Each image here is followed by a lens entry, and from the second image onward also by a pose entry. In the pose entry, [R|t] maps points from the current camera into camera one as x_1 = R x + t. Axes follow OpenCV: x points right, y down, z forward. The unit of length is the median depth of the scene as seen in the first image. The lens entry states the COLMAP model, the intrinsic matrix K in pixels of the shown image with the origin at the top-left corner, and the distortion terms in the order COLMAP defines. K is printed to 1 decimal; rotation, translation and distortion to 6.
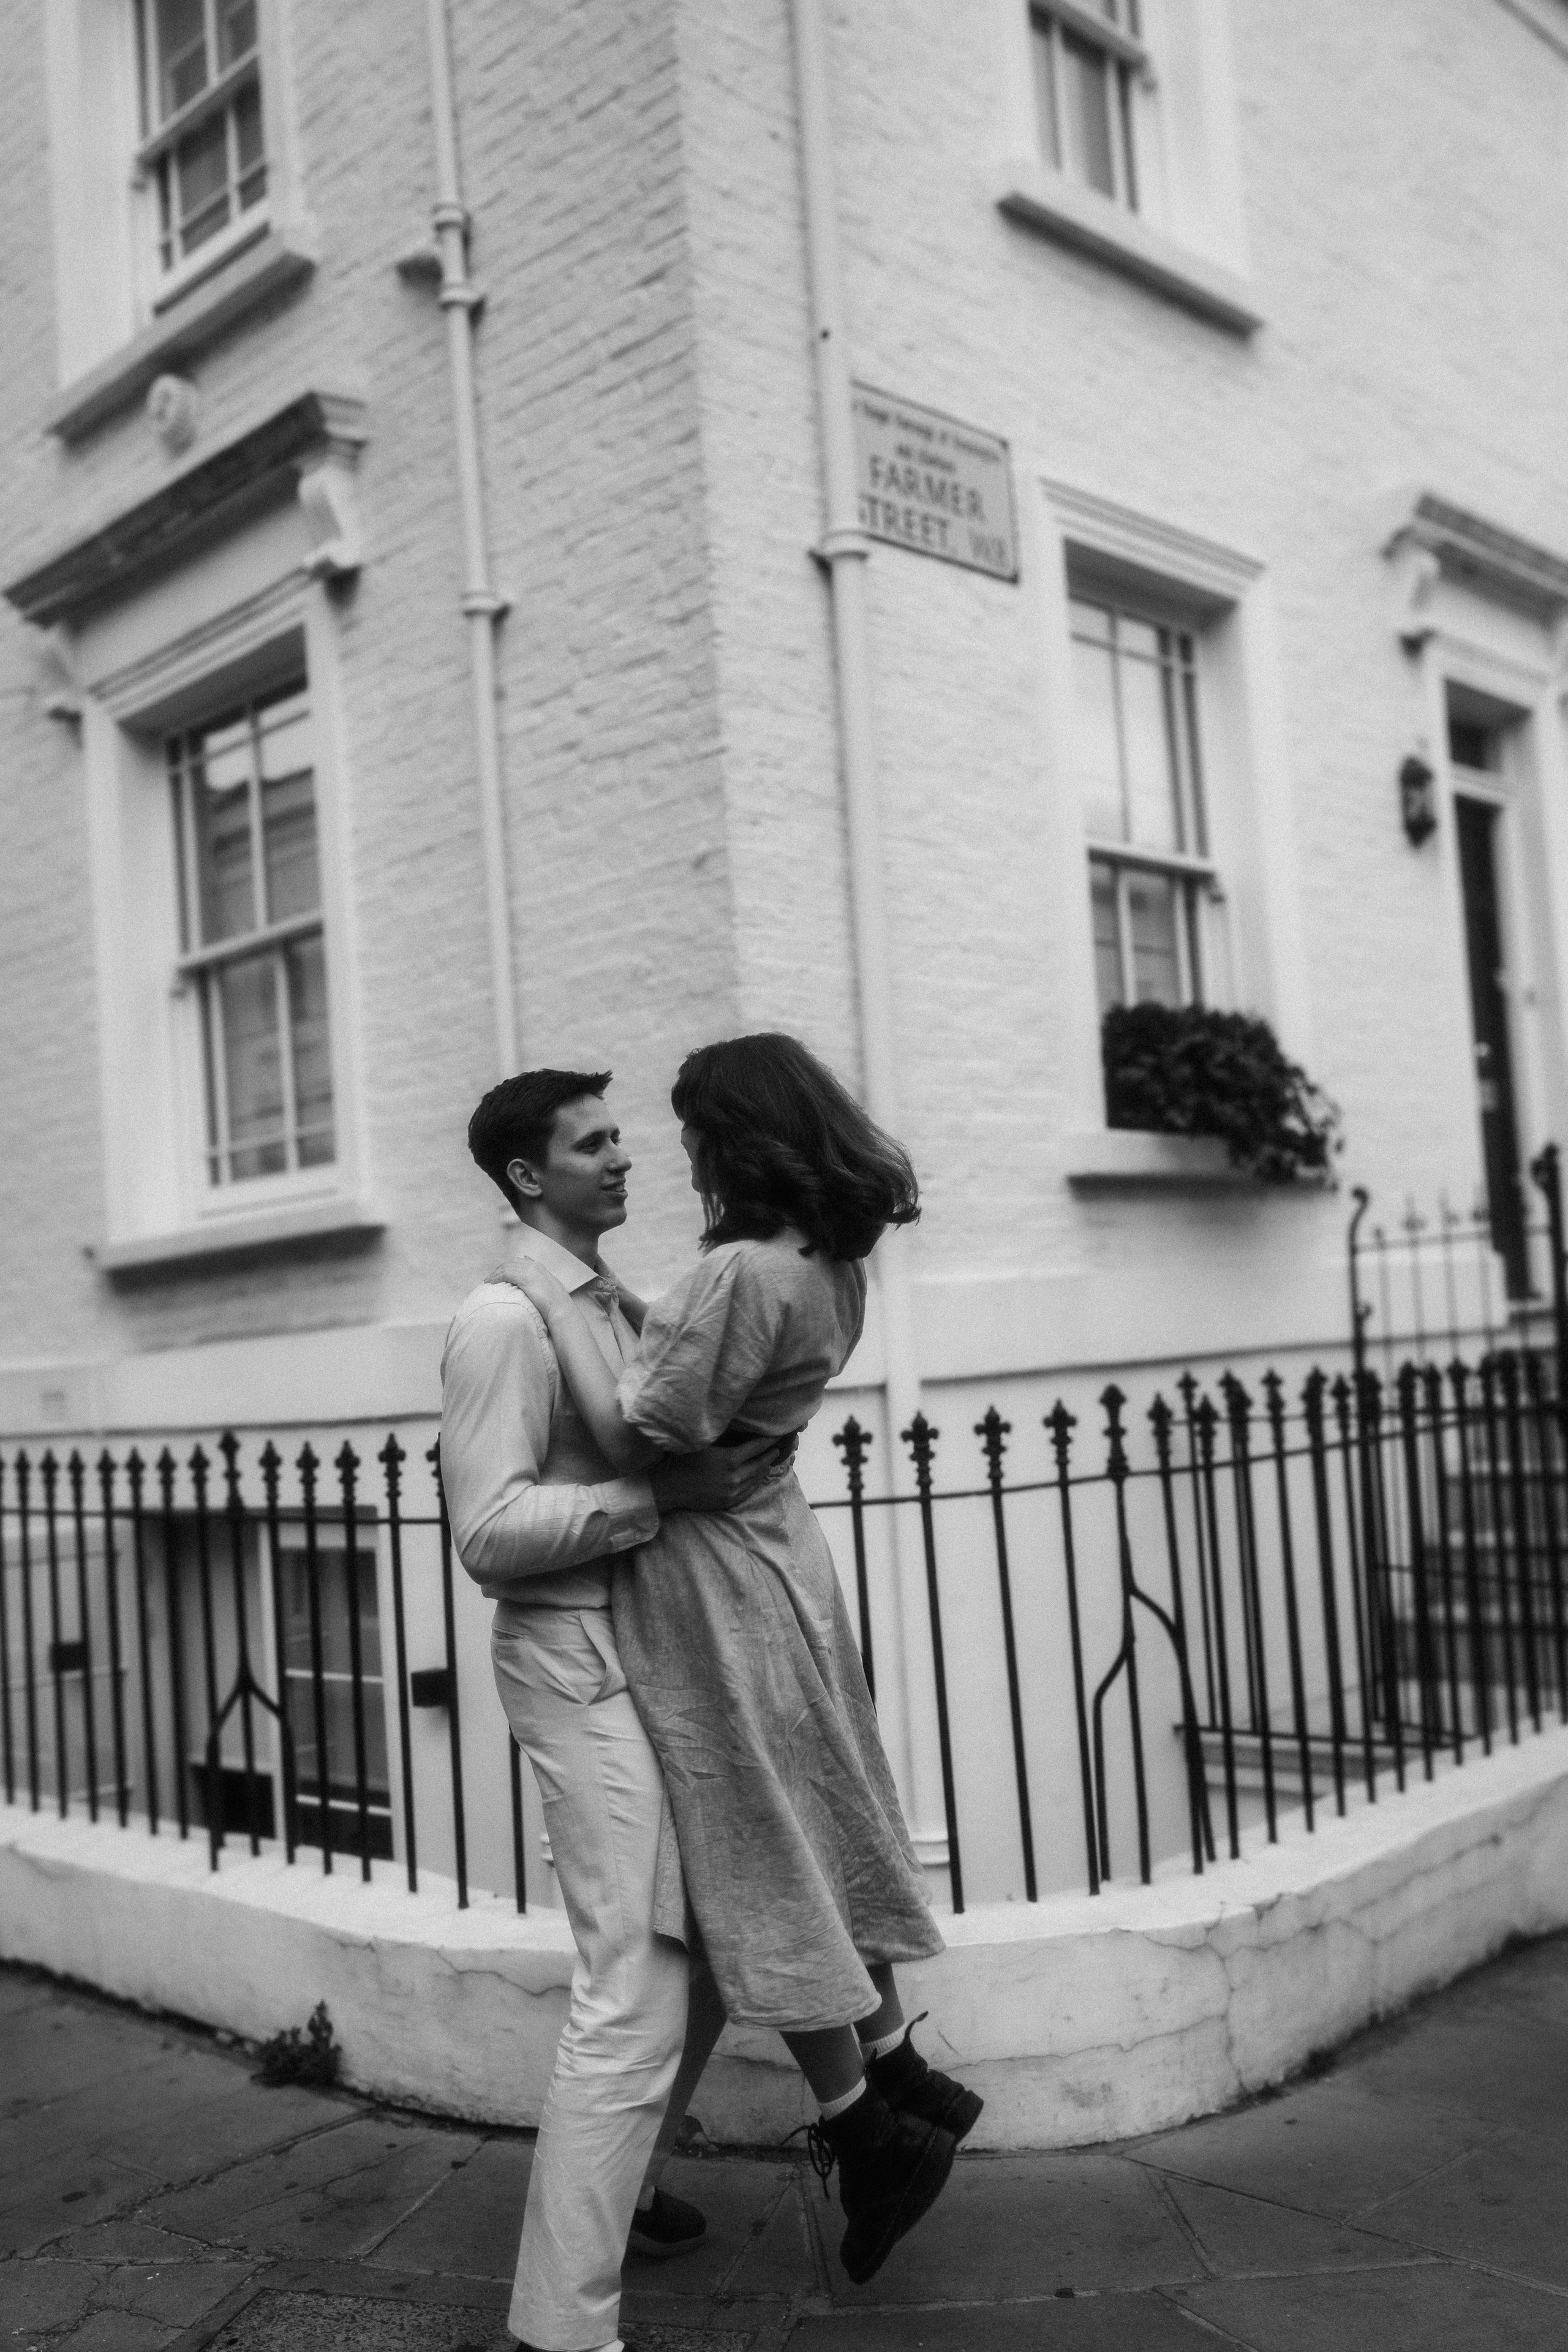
lens RADIAL K [[2221.5, 0, 784.0], [0, 2221.5, 1176.0], [0, 0, 1]] dist [-0.061928, 0.163643]
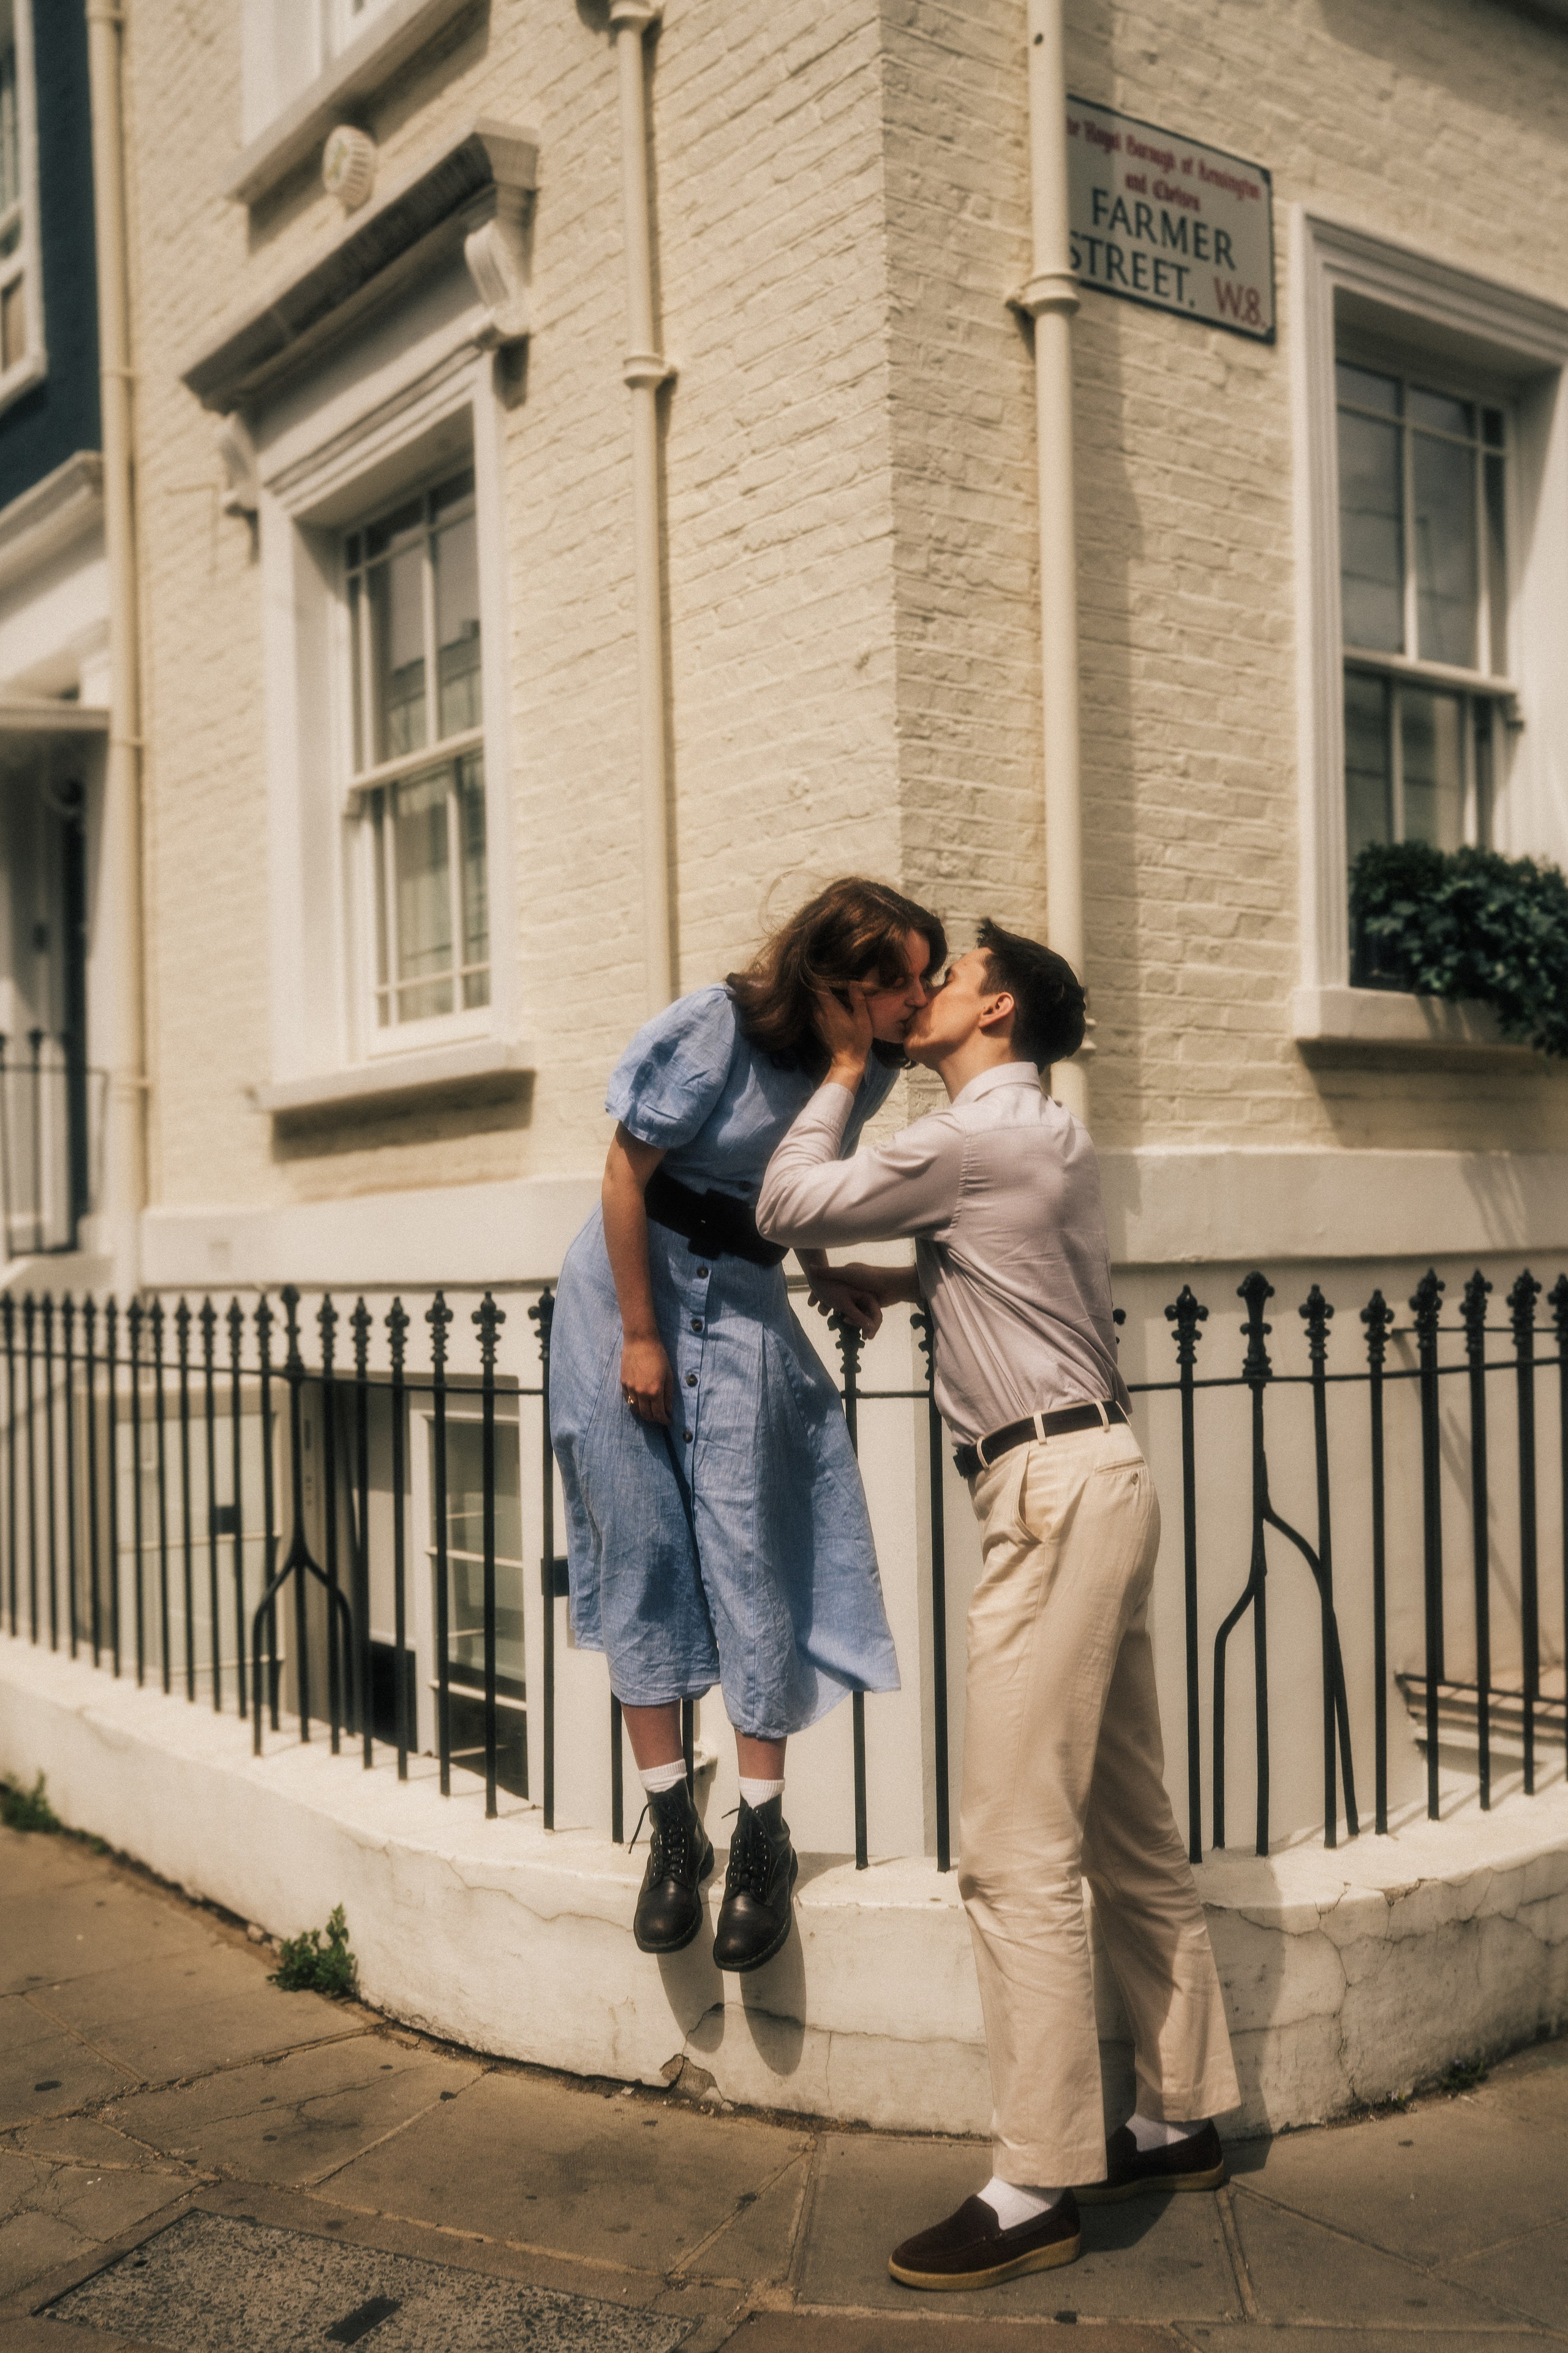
lens RADIAL K [[2361.0, 0, 784.7], [0, 2361.0, 1204.5], [0, 0, 1]] dist [-0.057895, 0.148045]
pose [[0.987158, 0.041534, -0.154251, 0.079953], [-0.031566, 0.997286, 0.066521, 0.010154], [0.156595, -0.060797, 0.985790, 0.063168]]
